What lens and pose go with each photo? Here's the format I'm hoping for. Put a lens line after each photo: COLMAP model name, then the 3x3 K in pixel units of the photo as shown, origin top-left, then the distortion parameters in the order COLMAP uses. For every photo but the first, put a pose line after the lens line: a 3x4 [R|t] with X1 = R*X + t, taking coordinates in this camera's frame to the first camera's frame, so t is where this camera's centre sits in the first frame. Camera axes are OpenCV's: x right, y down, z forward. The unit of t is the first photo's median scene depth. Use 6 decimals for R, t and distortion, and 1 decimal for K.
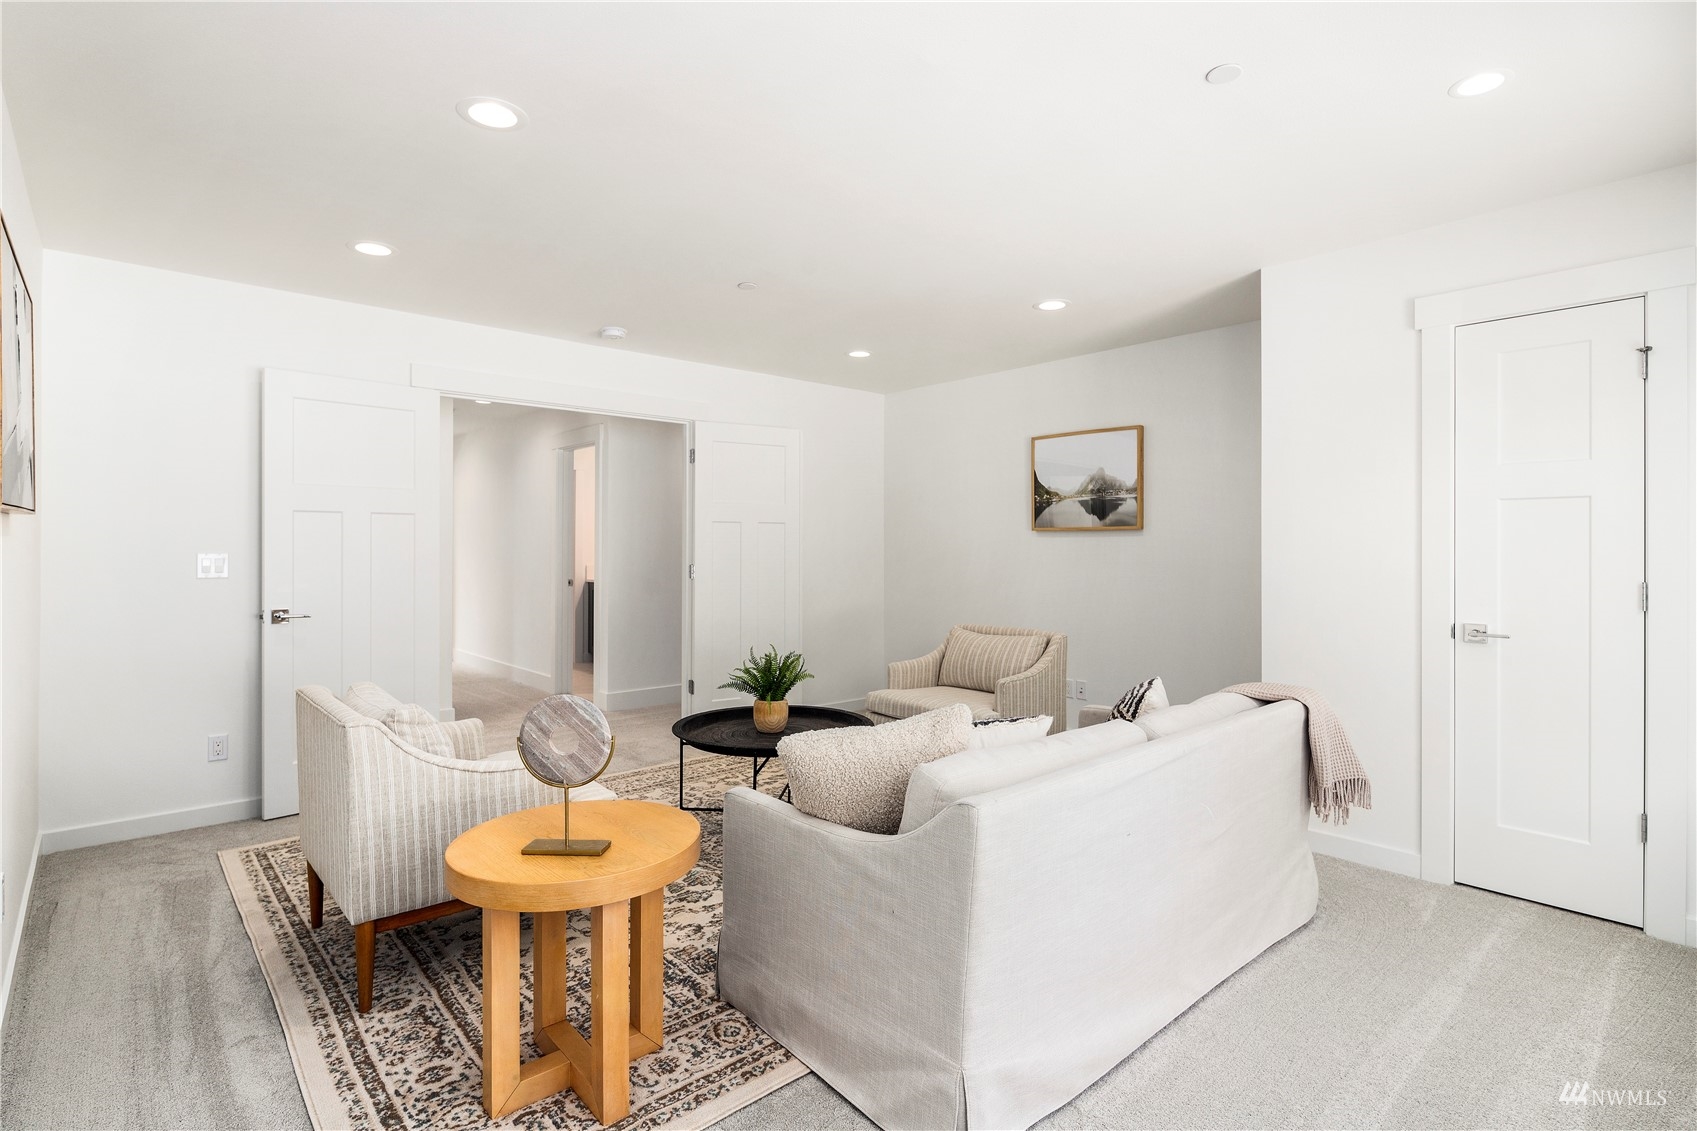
lens RADIAL K [[832.0, 0, 848.5], [0, 832.0, 565.5], [0, 0, 1]] dist [-0.001566, -0.000403]
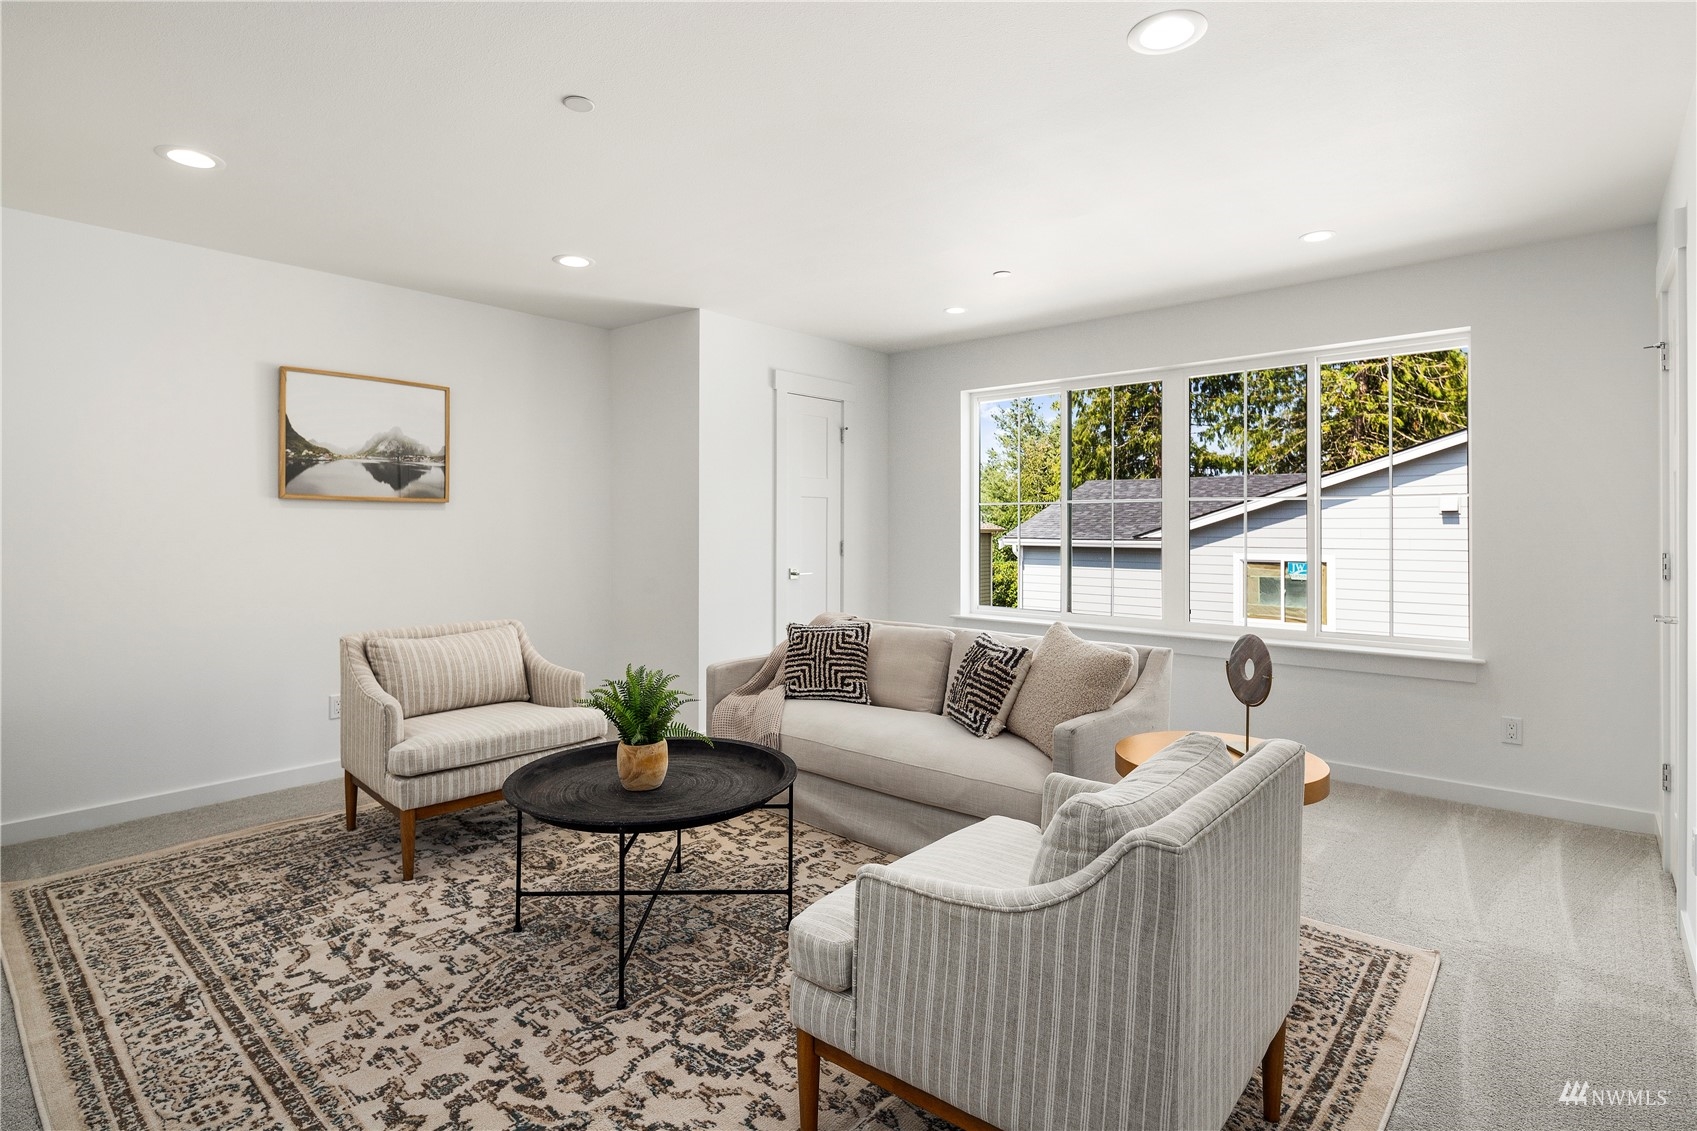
lens RADIAL K [[835.4, 0, 849.4], [0, 835.4, 525.1], [0, 0, 1]] dist [0.000162, 0.000264]
pose [[-0.124242, 0.000426, 0.992252, -0.598481], [0.019298, 0.999812, 0.001987, -0.012598], [-0.992064, 0.019396, -0.124227, 0.676509]]
